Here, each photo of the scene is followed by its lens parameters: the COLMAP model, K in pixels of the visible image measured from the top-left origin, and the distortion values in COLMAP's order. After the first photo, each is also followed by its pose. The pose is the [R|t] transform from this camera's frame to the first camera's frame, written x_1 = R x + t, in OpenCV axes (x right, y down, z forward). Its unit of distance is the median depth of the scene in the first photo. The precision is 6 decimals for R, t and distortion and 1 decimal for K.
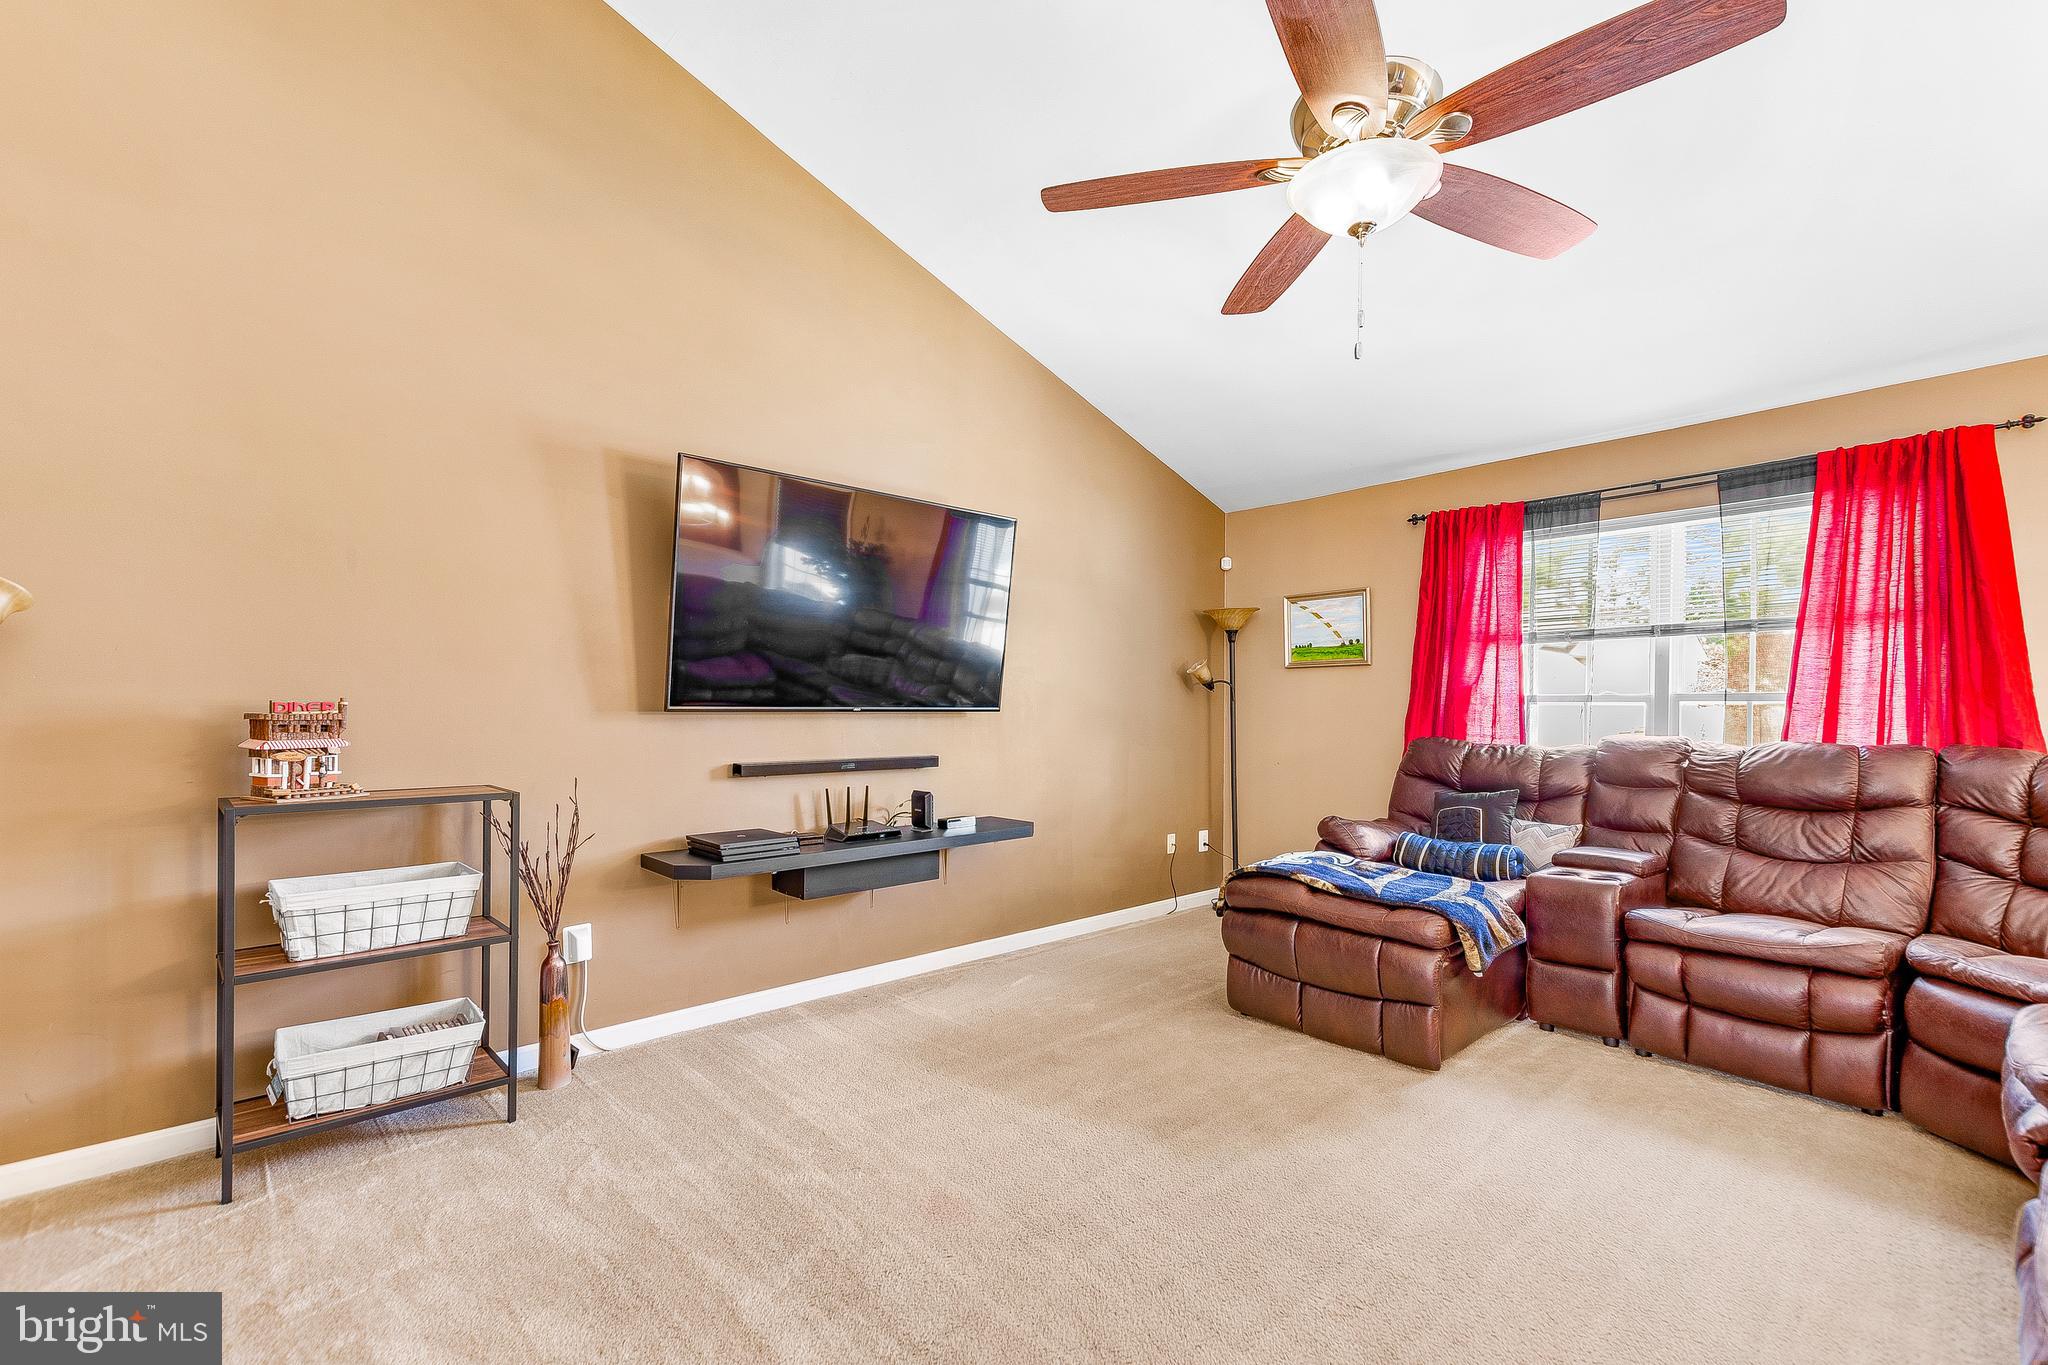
lens RADIAL K [[896.4, 0, 1041.9], [0, 896.4, 702.6], [0, 0, 1]] dist [0.016634, -0.003324]
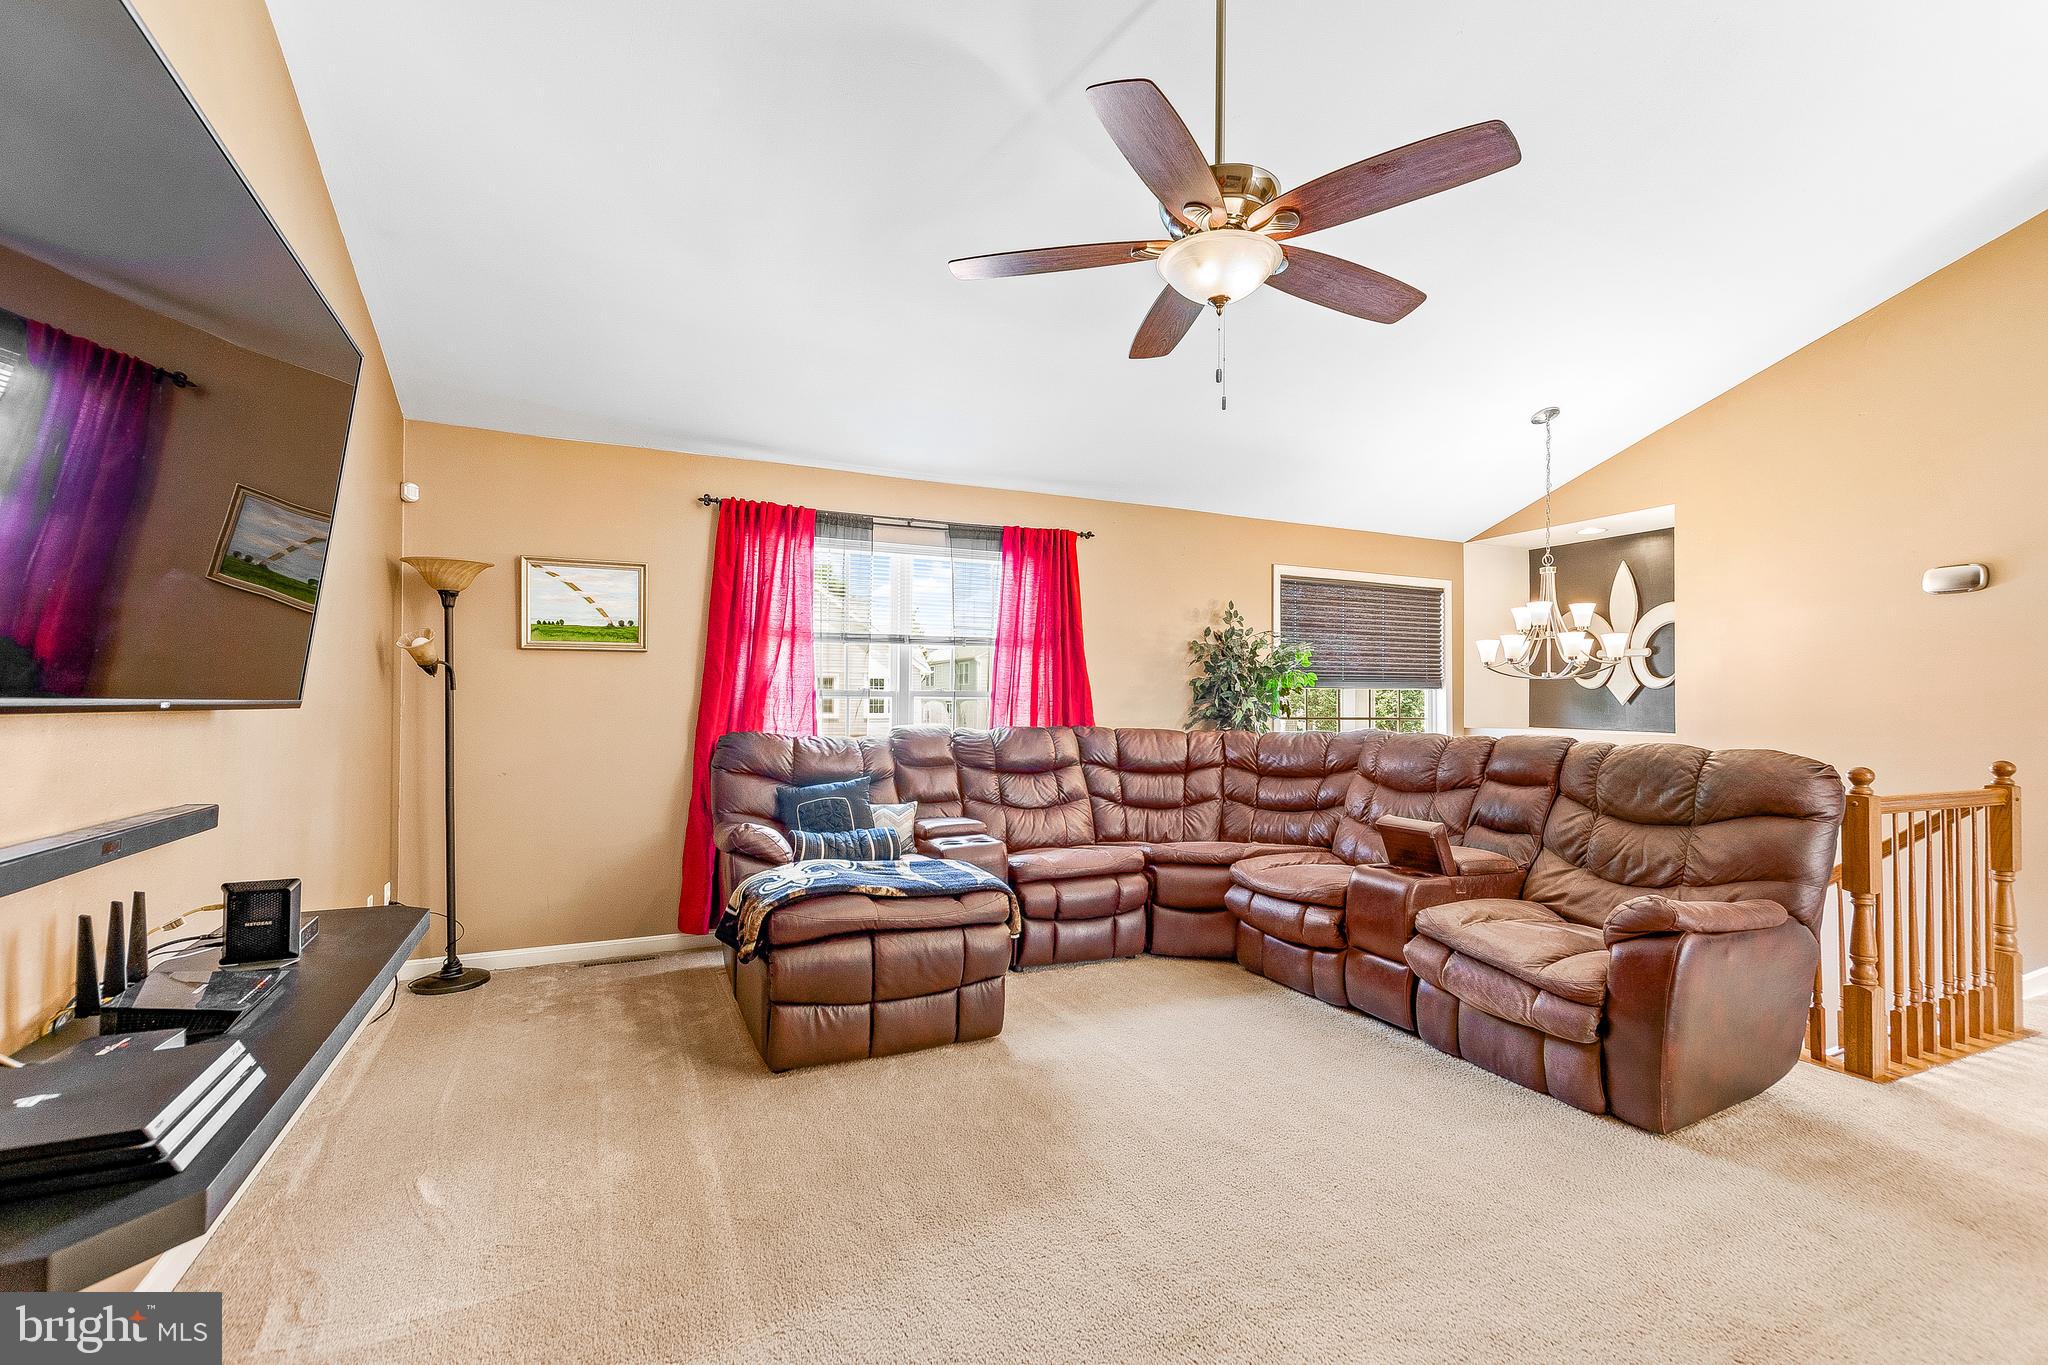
lens RADIAL K [[896.4, 0, 1026.0], [0, 896.4, 690.3], [0, 0, 1]] dist [0.016634, -0.003324]
pose [[0.306595, 0.013591, 0.951743, -0.472316], [-0.009928, 0.999889, -0.011081, 0.002267], [-0.951788, -0.006051, 0.306696, 0.505737]]
